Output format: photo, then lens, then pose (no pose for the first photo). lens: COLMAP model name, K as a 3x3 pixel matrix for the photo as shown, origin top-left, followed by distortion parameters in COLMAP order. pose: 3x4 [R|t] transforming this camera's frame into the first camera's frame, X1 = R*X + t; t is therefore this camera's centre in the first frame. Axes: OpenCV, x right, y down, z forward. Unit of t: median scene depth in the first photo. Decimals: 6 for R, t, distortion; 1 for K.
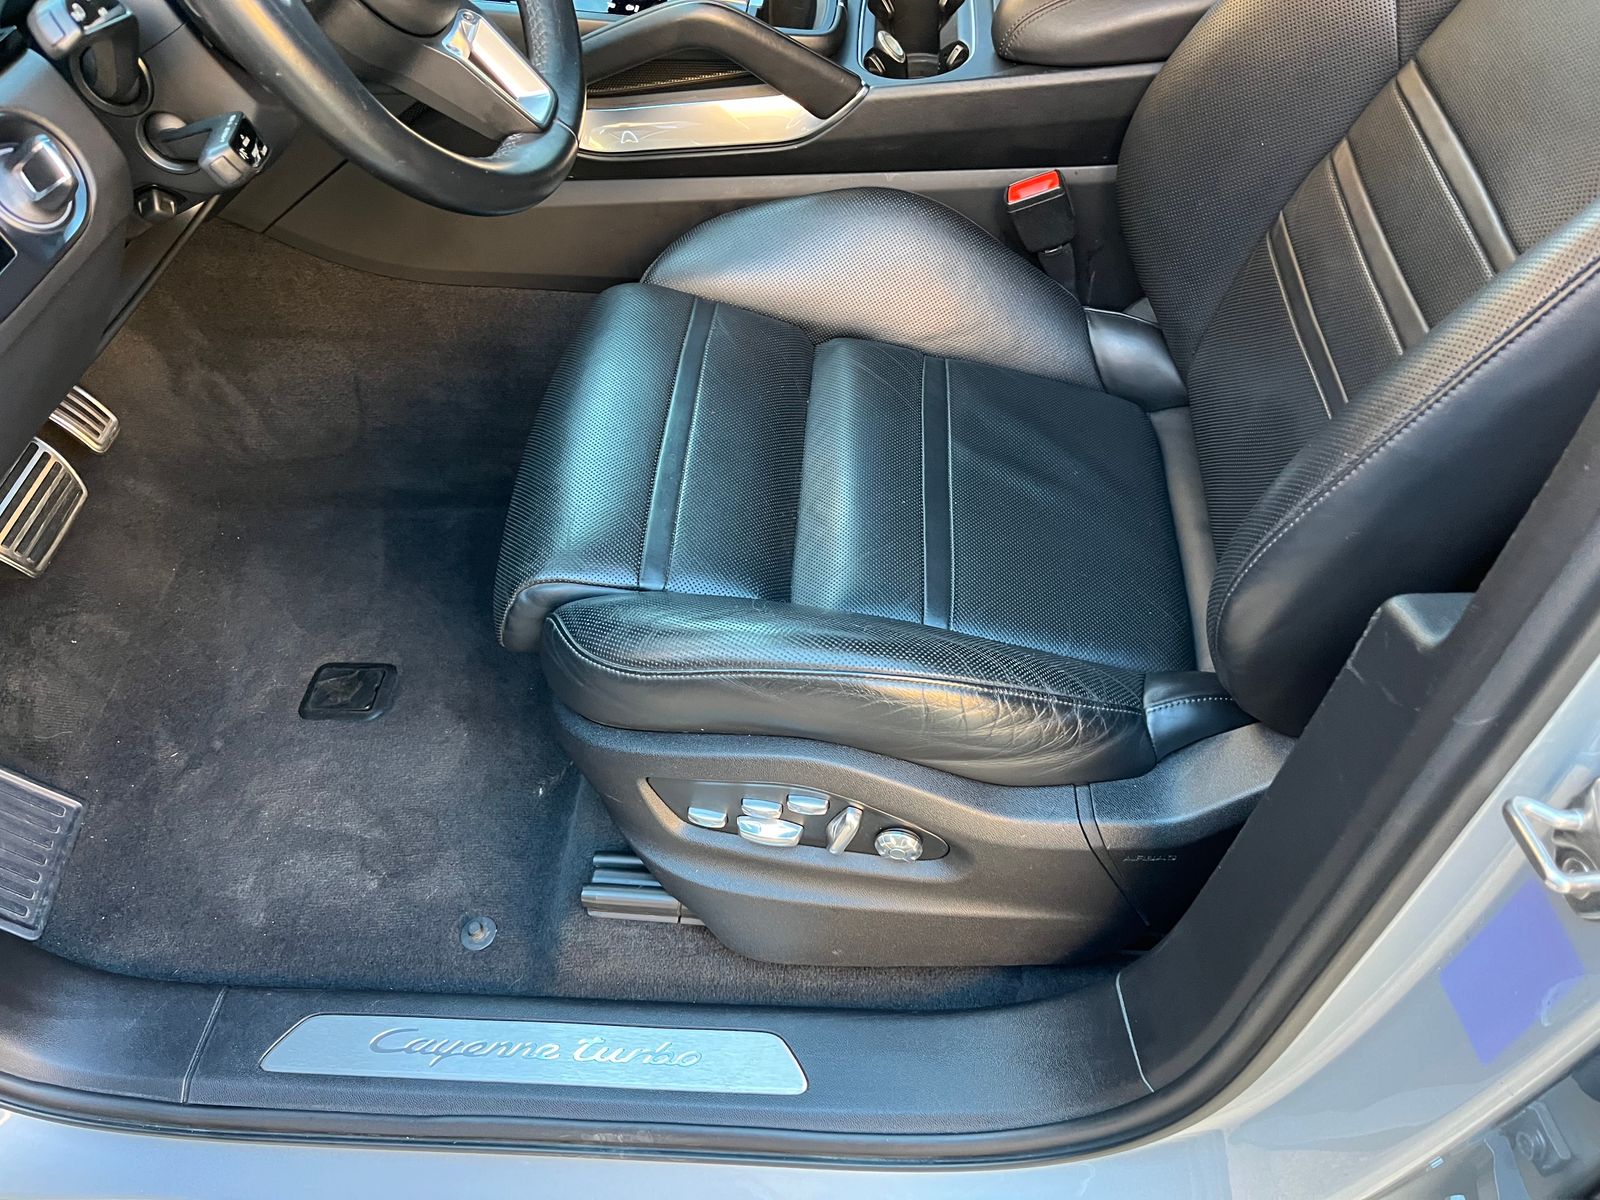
lens RADIAL K [[1216.1, 0, 810.9], [0, 1216.1, 600.9], [0, 0, 1]] dist [0.055141, -0.079366]
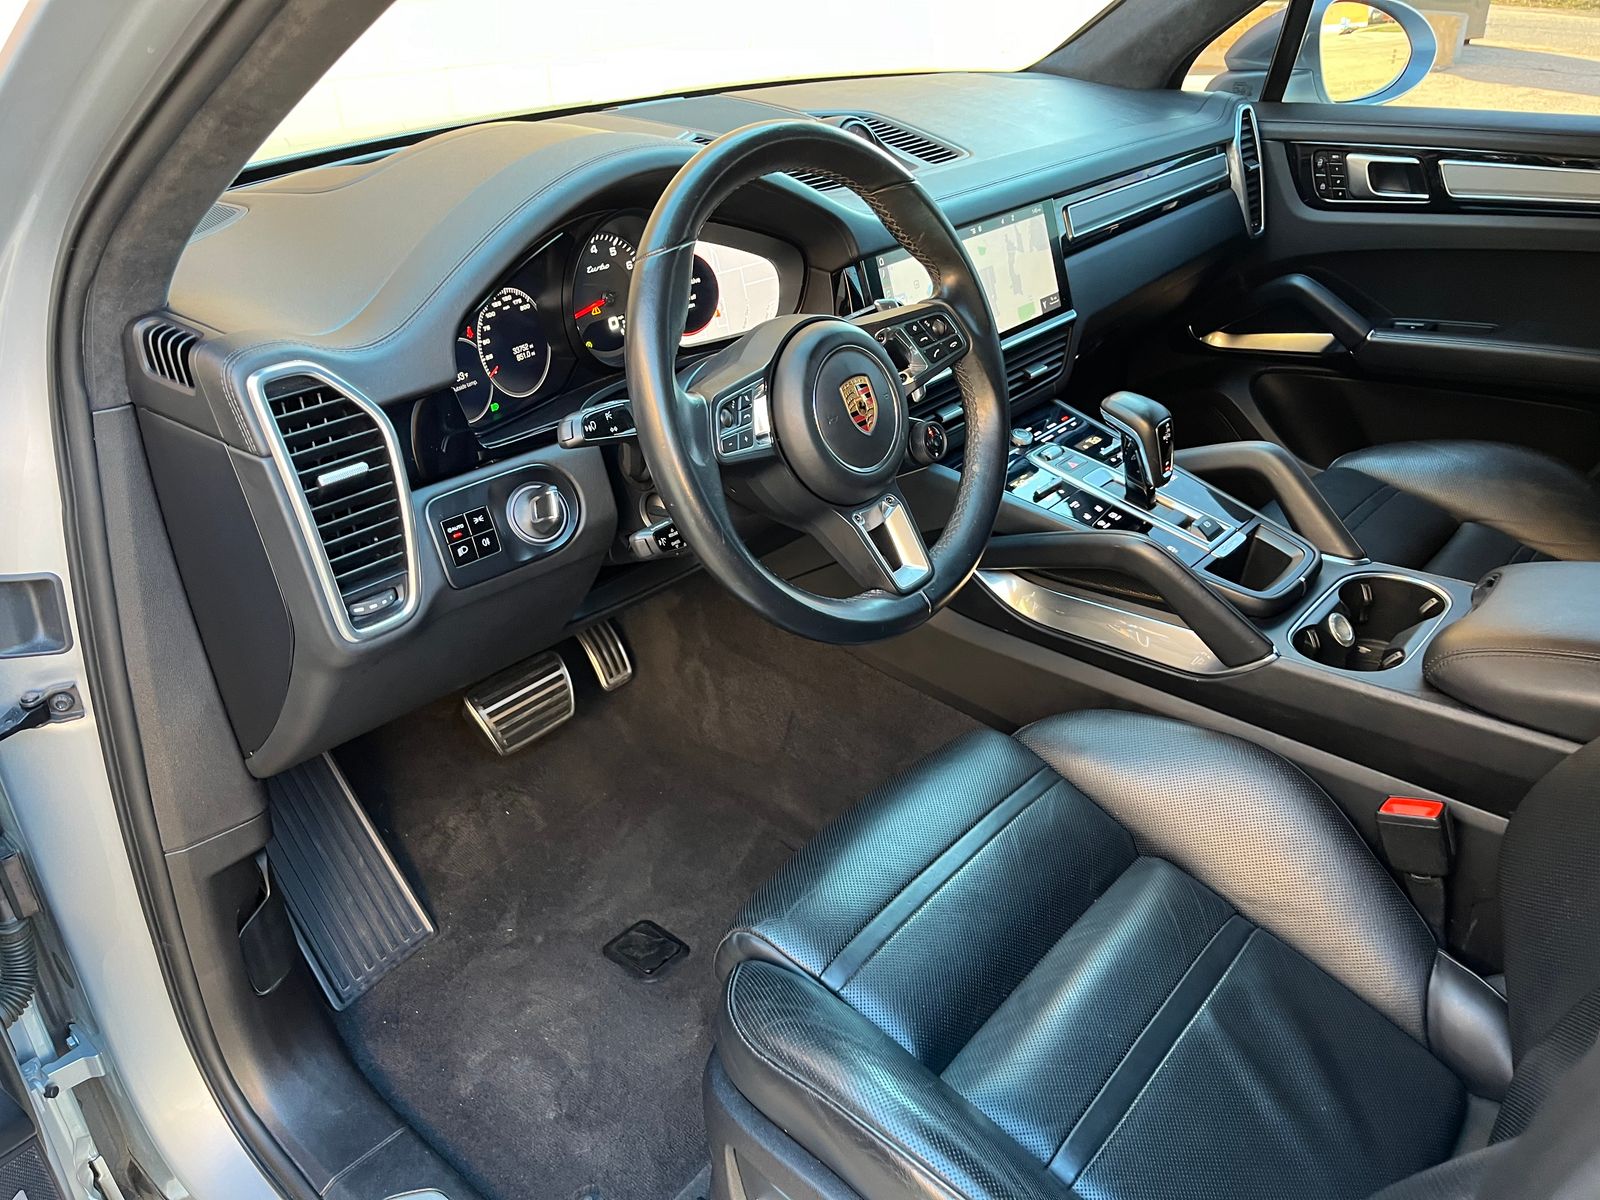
lens RADIAL K [[1216.1, 0, 807.1], [0, 1216.1, 609.4], [0, 0, 1]] dist [0.055141, -0.079366]
pose [[0.802055, 0.337756, -0.492574, 0.223321], [-0.472614, 0.863172, -0.177680, -0.078467], [0.365164, 0.375307, 0.851939, -0.047634]]
